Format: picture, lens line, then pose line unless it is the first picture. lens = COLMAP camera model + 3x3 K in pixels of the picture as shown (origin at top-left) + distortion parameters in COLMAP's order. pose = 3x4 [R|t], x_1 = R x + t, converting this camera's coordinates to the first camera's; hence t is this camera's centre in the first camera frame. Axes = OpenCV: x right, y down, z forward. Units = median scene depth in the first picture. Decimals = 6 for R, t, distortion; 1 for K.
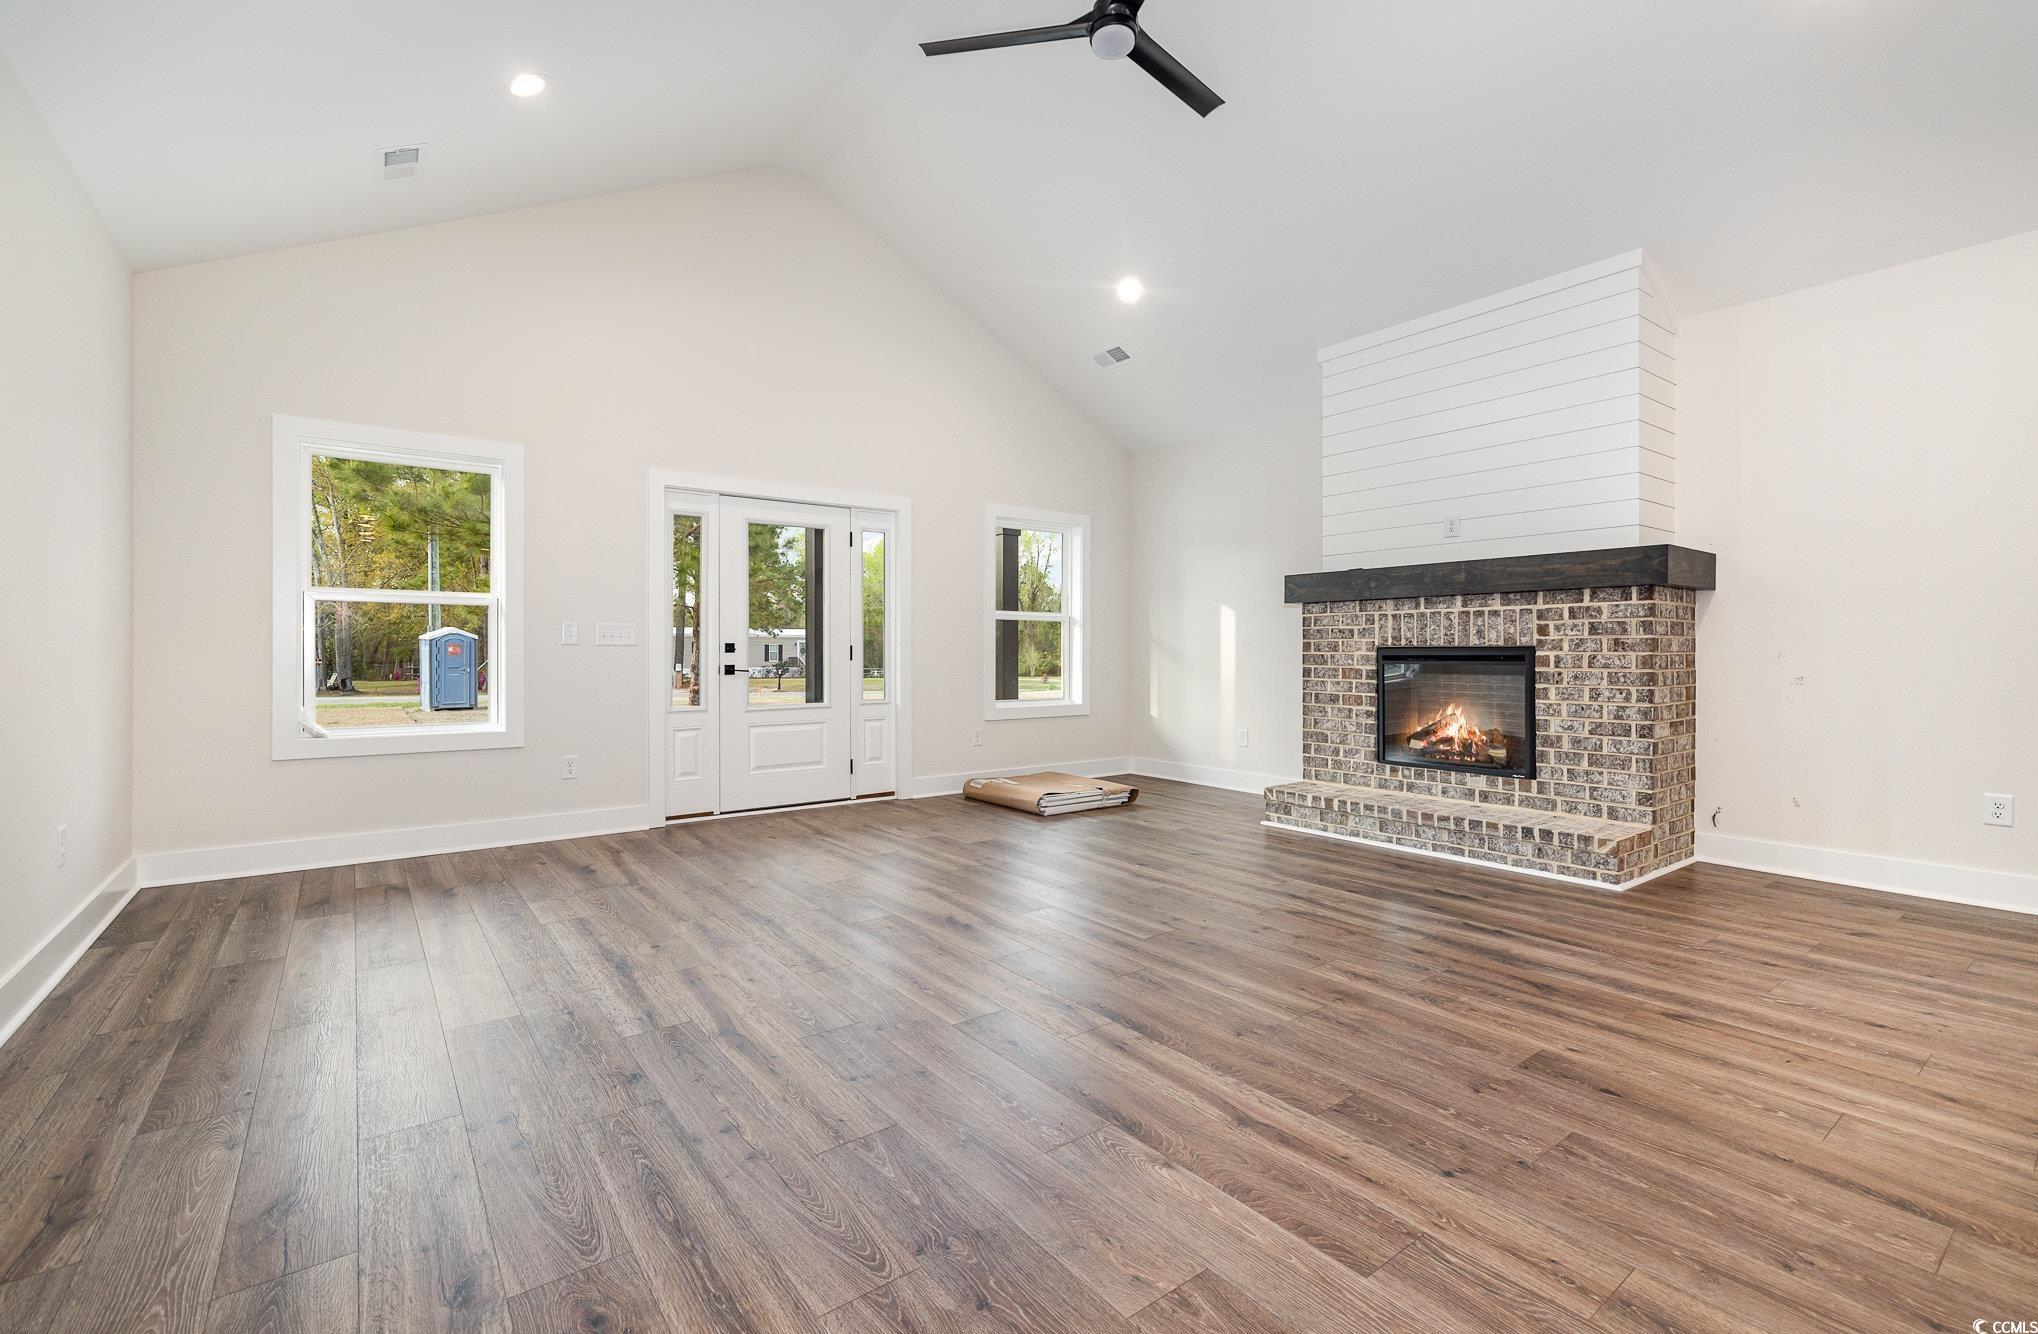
lens RADIAL K [[870.1, 0, 1028.3], [0, 870.1, 656.2], [0, 0, 1]] dist [0.001704, -0.000065]
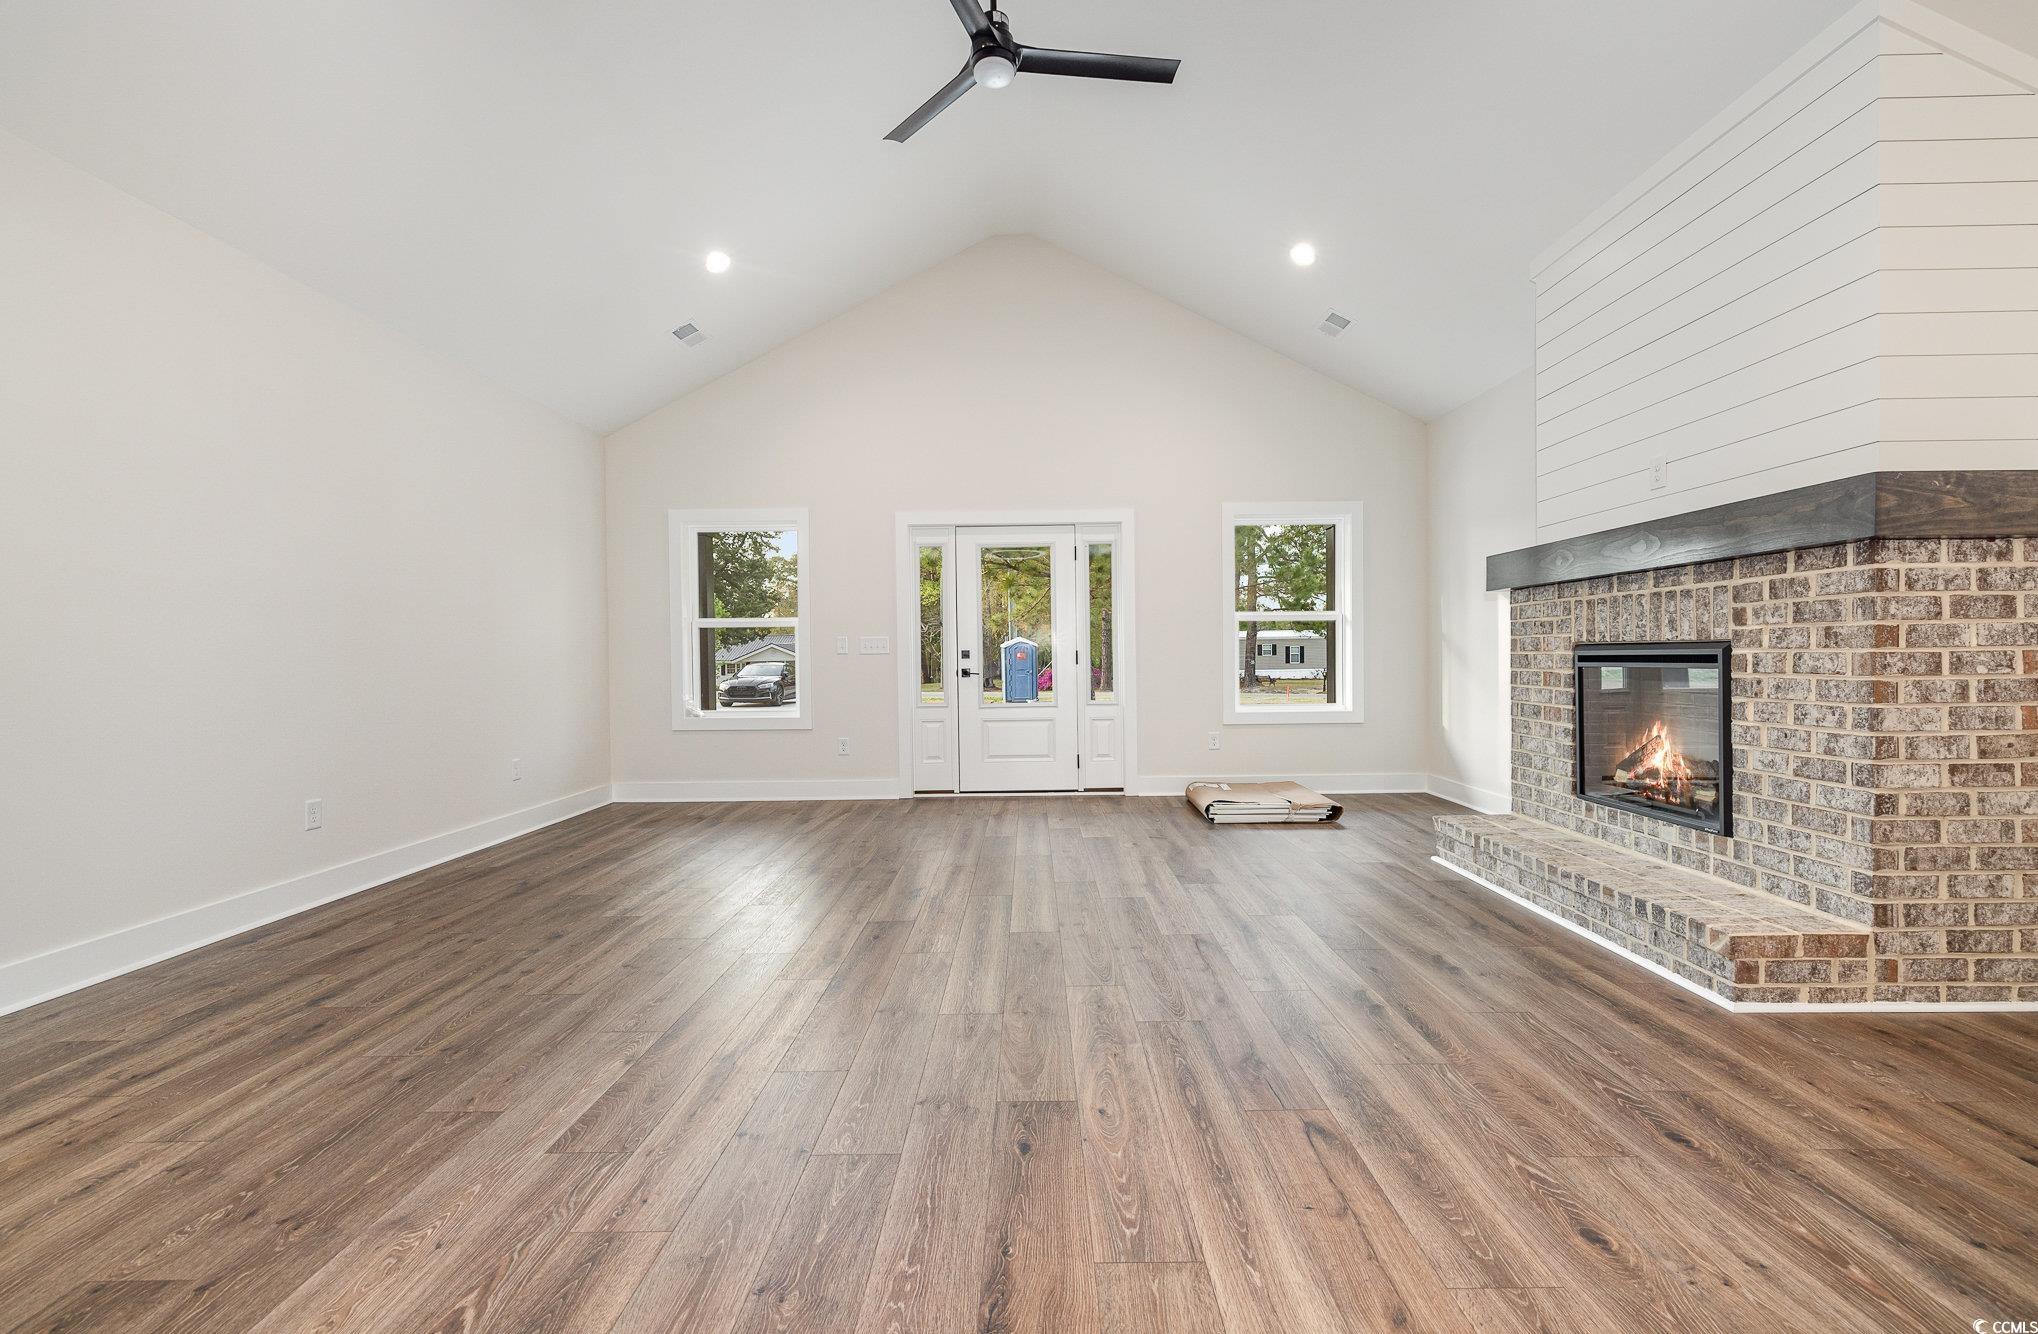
lens RADIAL K [[870.1, 0, 1038.9], [0, 870.1, 669.5], [0, 0, 1]] dist [0.001704, -0.000065]
pose [[0.797046, -0.000579, -0.603919, 0.570137], [0.009200, 0.999895, 0.011182, -0.001679], [0.603849, -0.014469, 0.796967, 0.139309]]
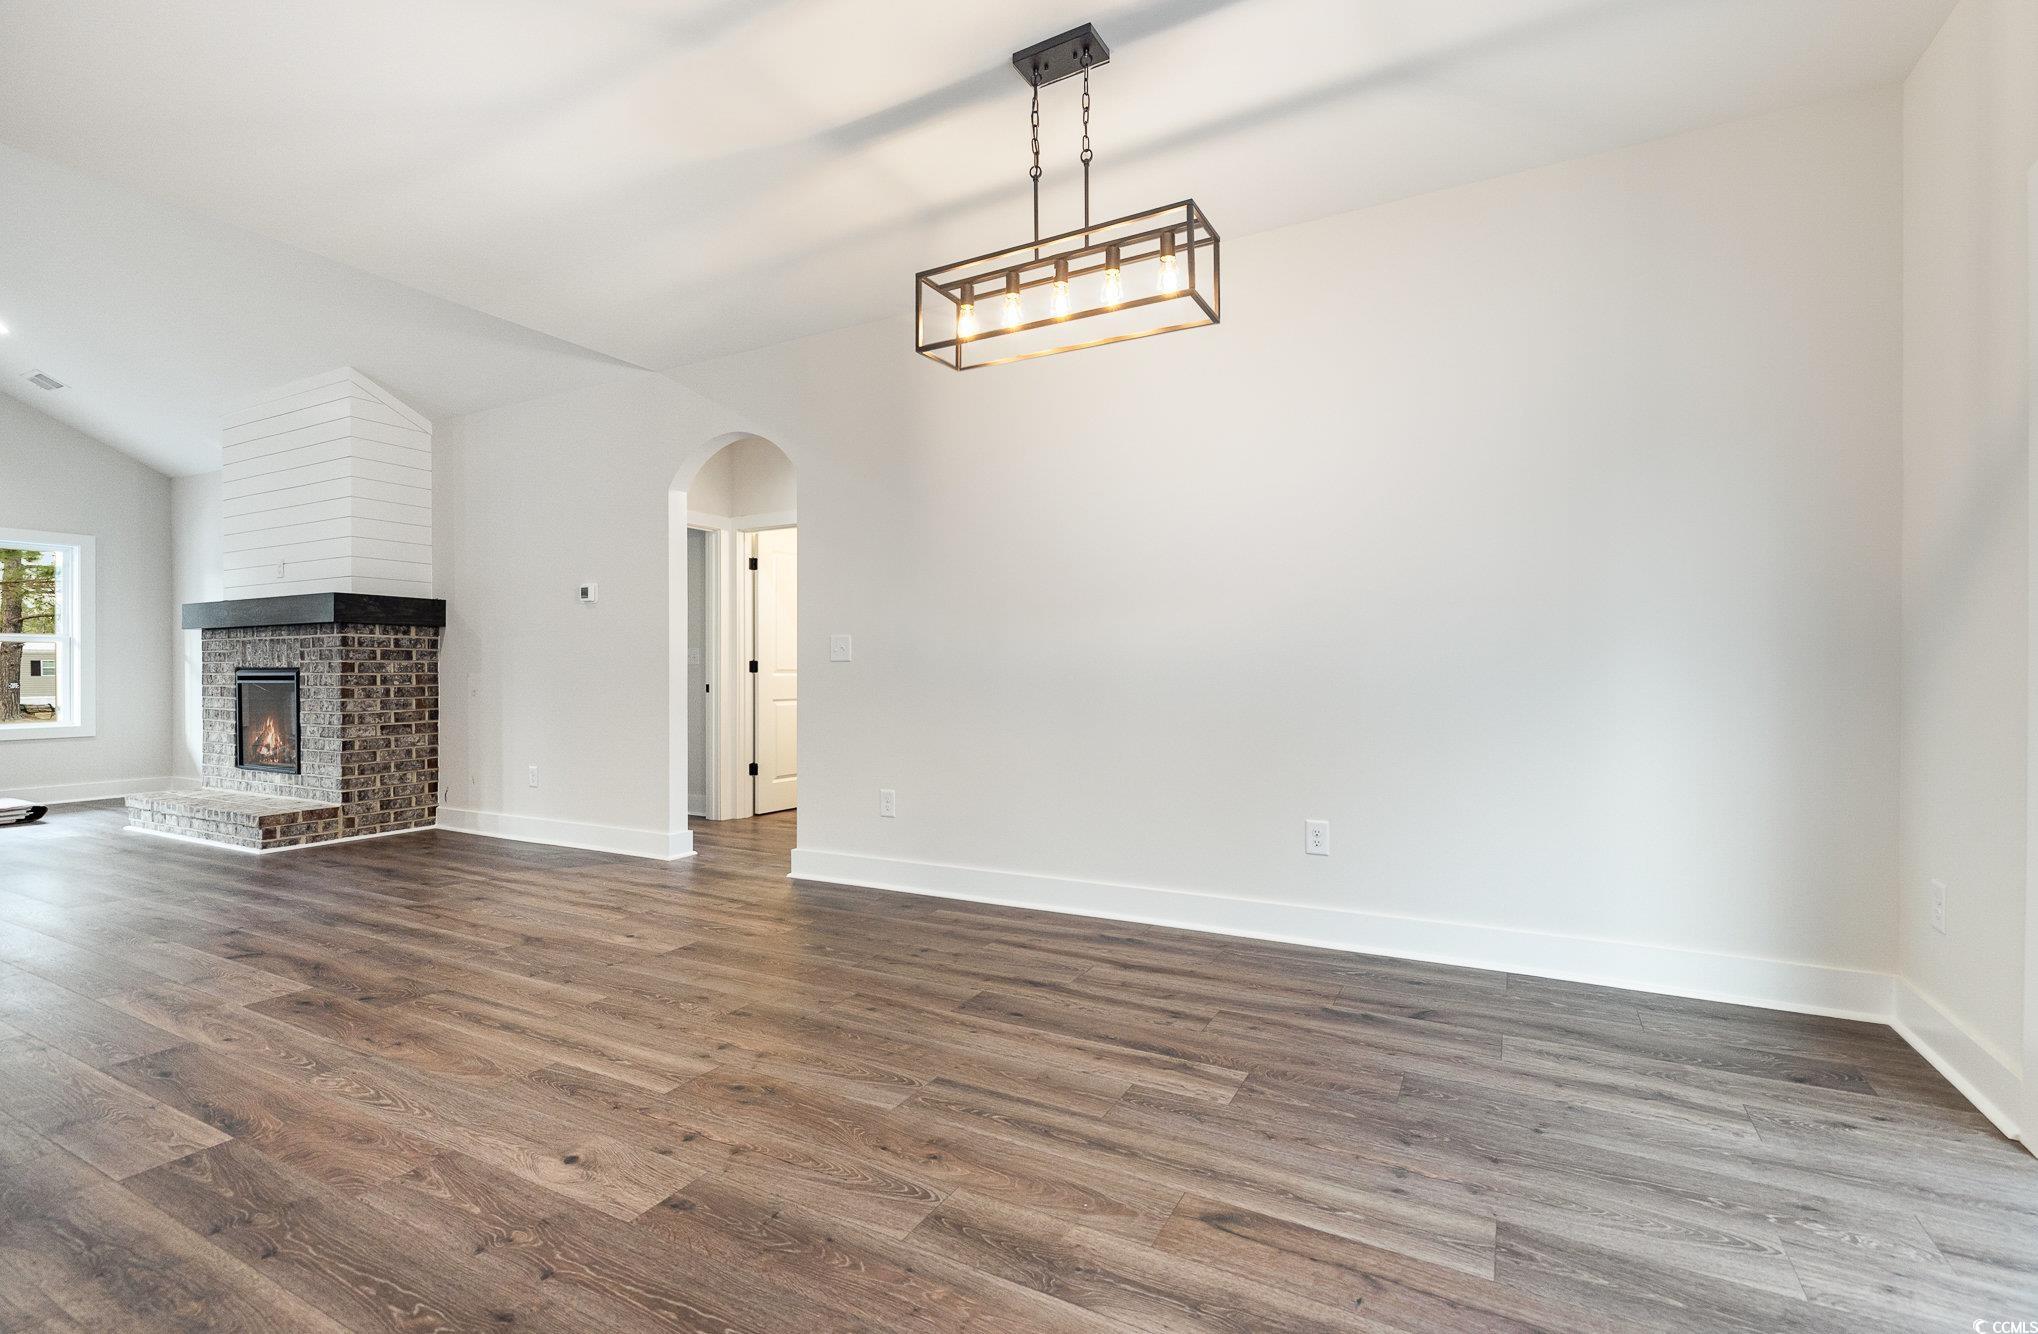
lens RADIAL K [[870.1, 0, 1063.2], [0, 870.1, 678.9], [0, 0, 1]] dist [0.001704, -0.000065]
pose [[0.900700, -0.002830, 0.434433, 1.042438], [0.002365, 0.999996, 0.001611, 0.004637], [-0.434435, -0.000423, 0.900703, -0.618583]]
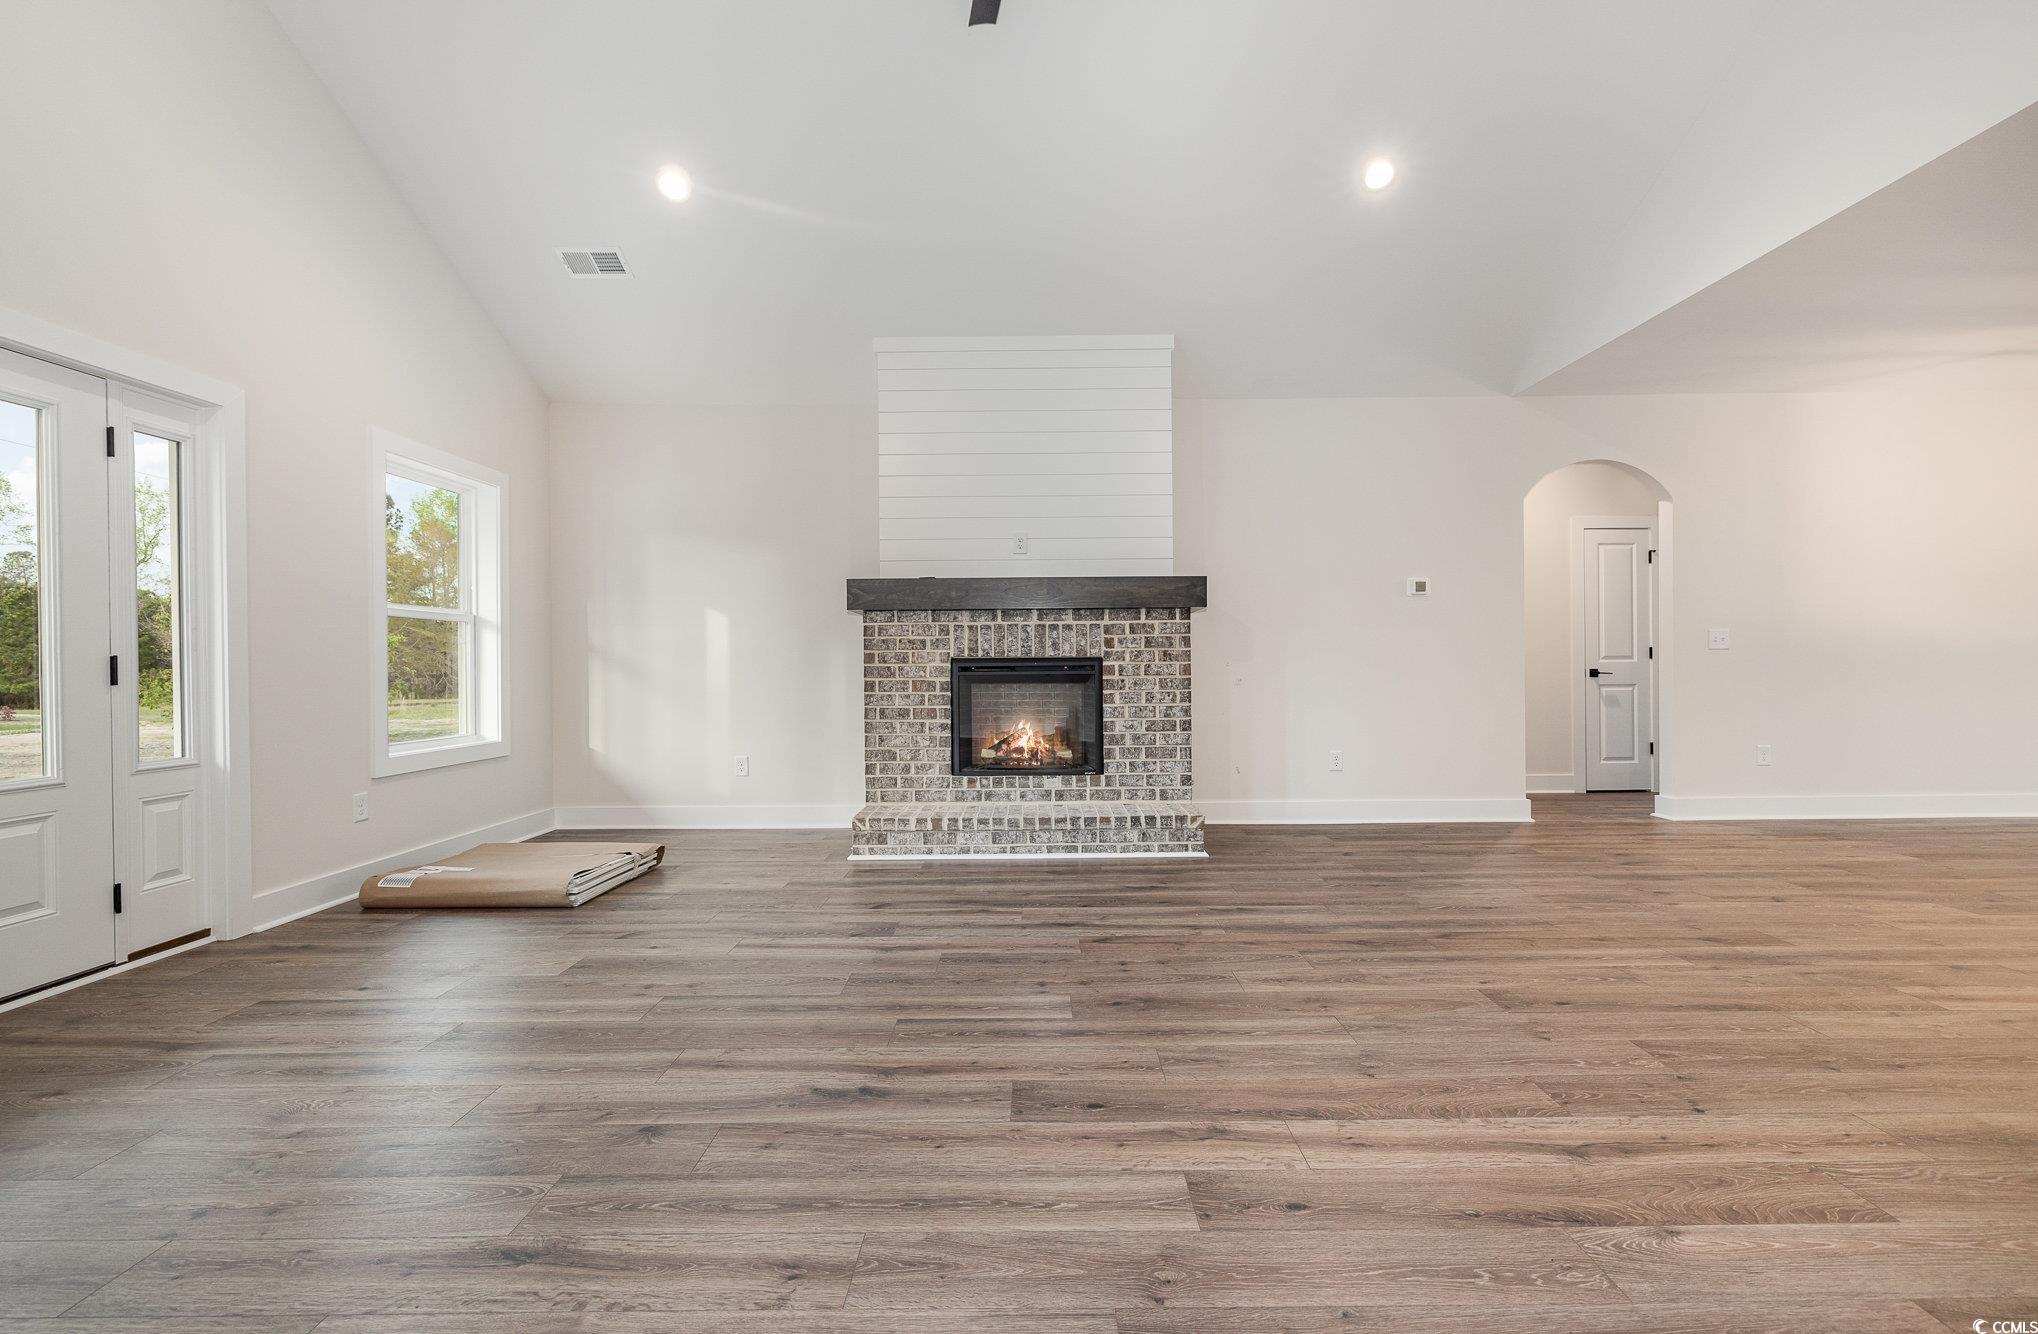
lens RADIAL K [[870.1, 0, 1025.4], [0, 870.1, 667.2], [0, 0, 1]] dist [0.001704, -0.000065]
pose [[0.615393, -0.006904, 0.788190, -0.377442], [0.011643, 0.999932, -0.000331, 0.001035], [-0.788134, 0.009381, 0.615432, 0.387685]]
